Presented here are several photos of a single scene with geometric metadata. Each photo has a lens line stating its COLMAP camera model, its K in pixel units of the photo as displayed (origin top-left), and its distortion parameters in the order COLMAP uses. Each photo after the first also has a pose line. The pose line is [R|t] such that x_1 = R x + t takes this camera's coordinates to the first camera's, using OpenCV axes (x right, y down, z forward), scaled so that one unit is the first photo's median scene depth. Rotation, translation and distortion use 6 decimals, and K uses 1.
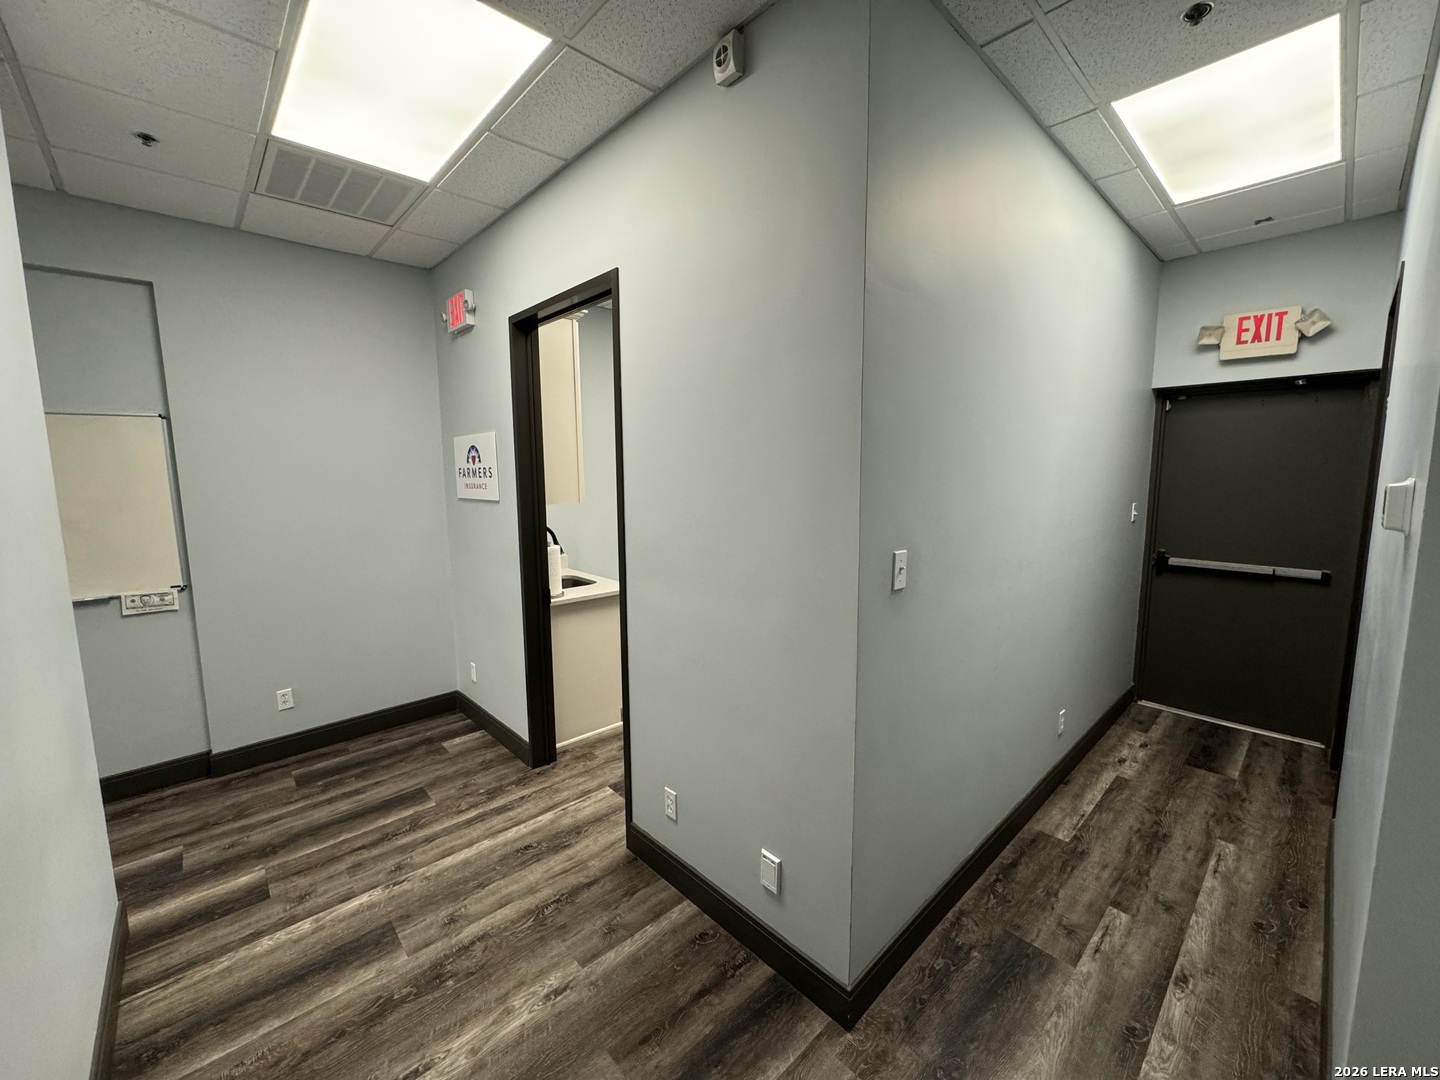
lens RADIAL K [[573.1, 0, 720.0], [0, 573.1, 540.0], [0, 0, 1]] dist [-0.002358, -0.000459]
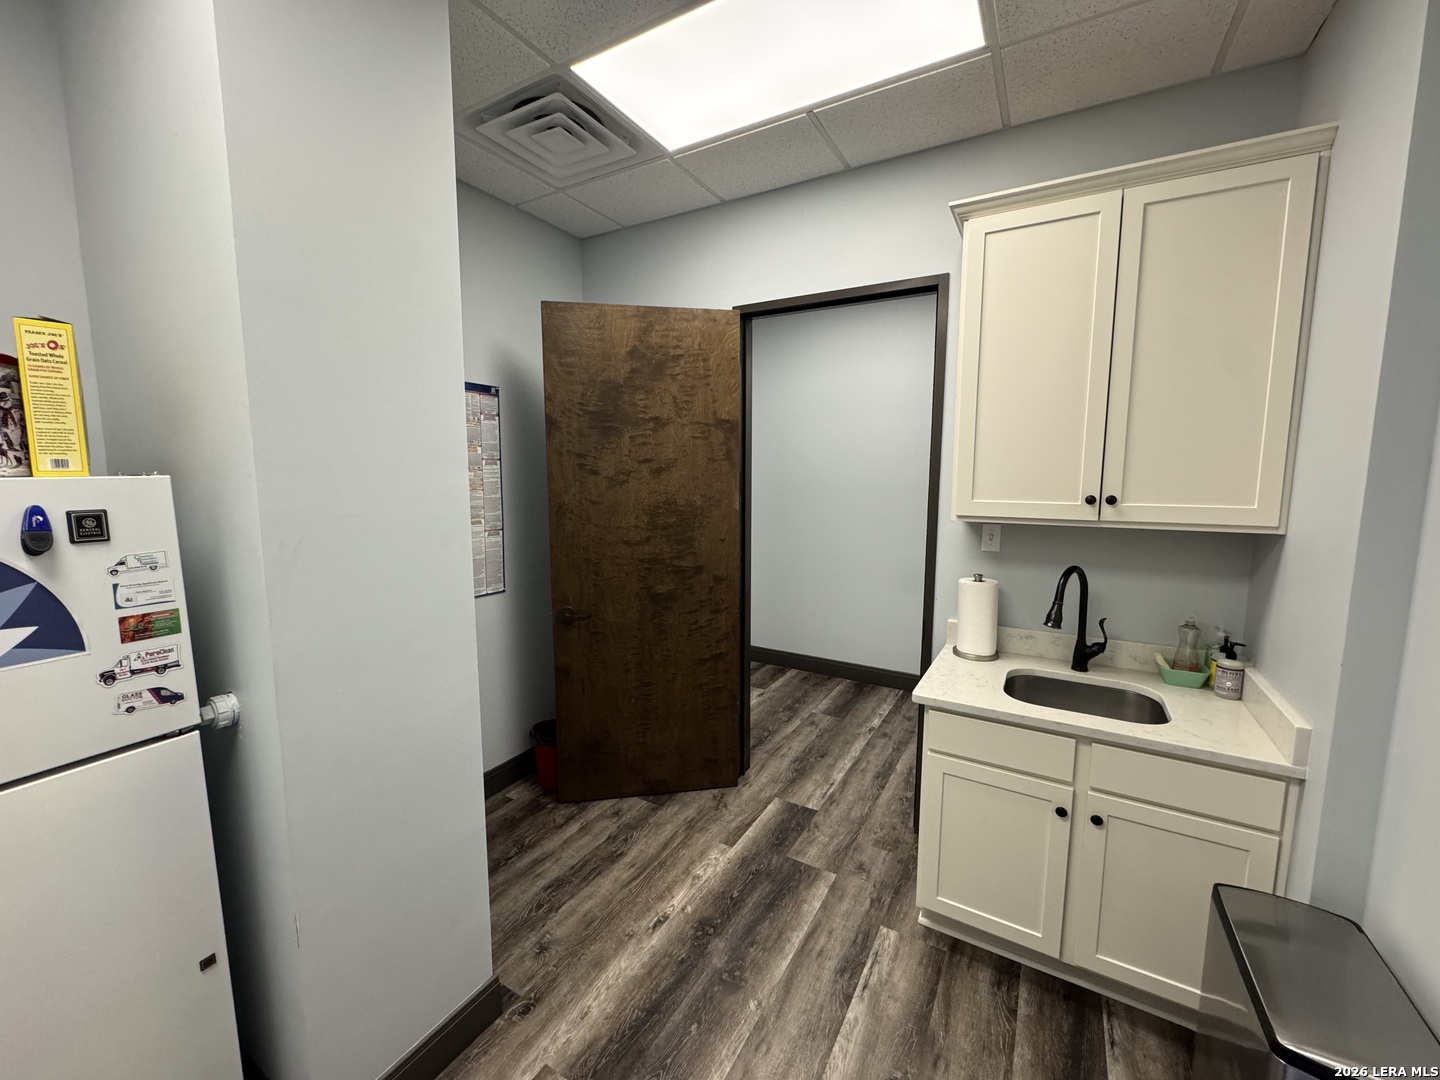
lens RADIAL K [[573.1, 0, 720.0], [0, 573.1, 540.0], [0, 0, 1]] dist [-0.002358, -0.000459]
pose [[-0.957742, 0.042054, -0.284537, 0.295766], [-0.029179, 0.969944, 0.241571, -0.312845], [0.286144, 0.239666, -0.927730, 2.528736]]
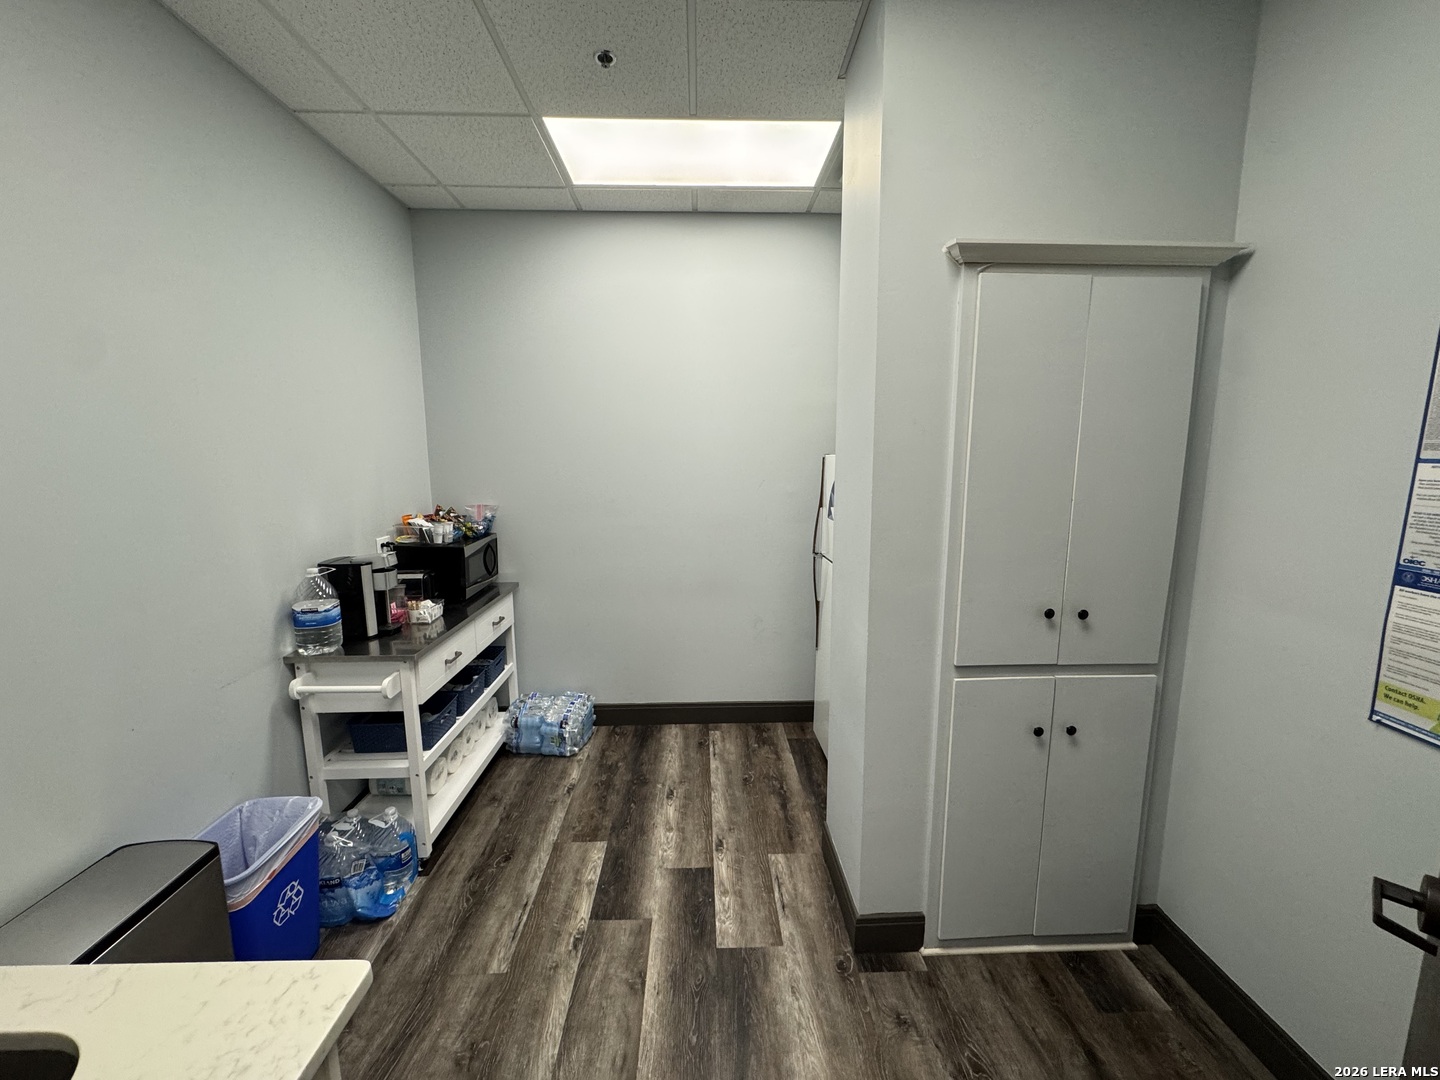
lens RADIAL K [[570.7, 0, 720.0], [0, 570.7, 540.0], [0, 0, 1]] dist [0.001270, 0.000013]
pose [[0.656648, -0.100088, 0.747527, -0.378287], [0.087940, 0.994555, 0.055914, -0.148977], [-0.749053, 0.029022, 0.661874, 1.335463]]
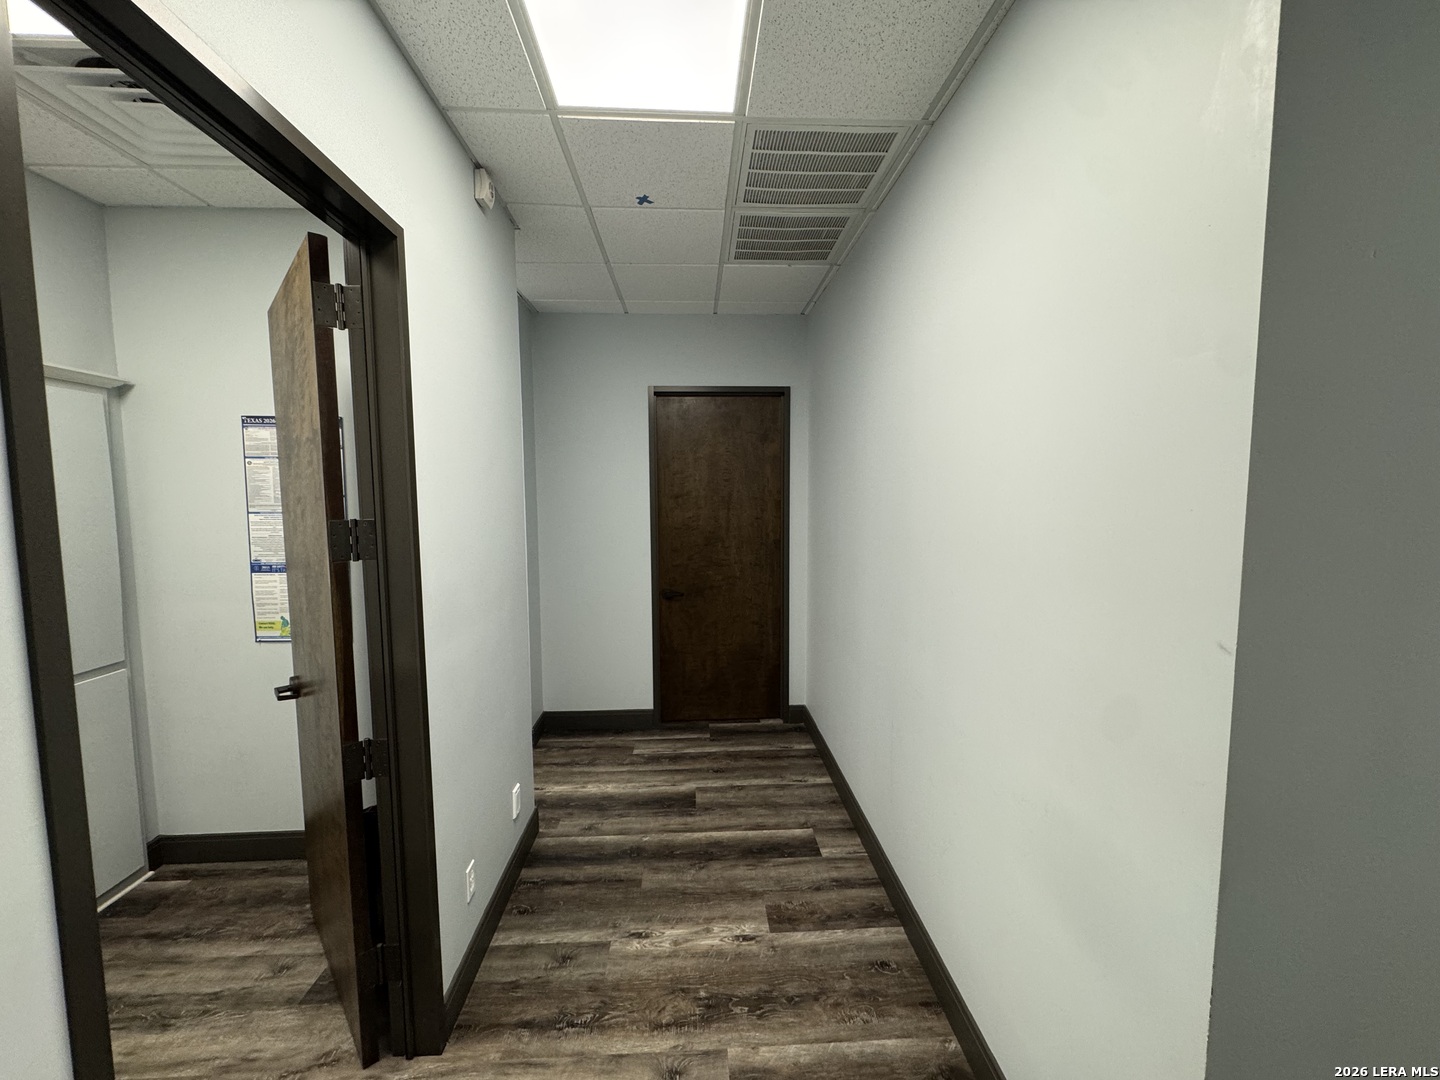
lens RADIAL K [[573.1, 0, 720.0], [0, 573.1, 540.0], [0, 0, 1]] dist [-0.002358, -0.000459]
pose [[-0.766412, -0.041923, 0.640980, -1.039086], [0.090542, 0.980855, 0.172413, -0.197679], [-0.635936, 0.190175, -0.747943, 1.472401]]
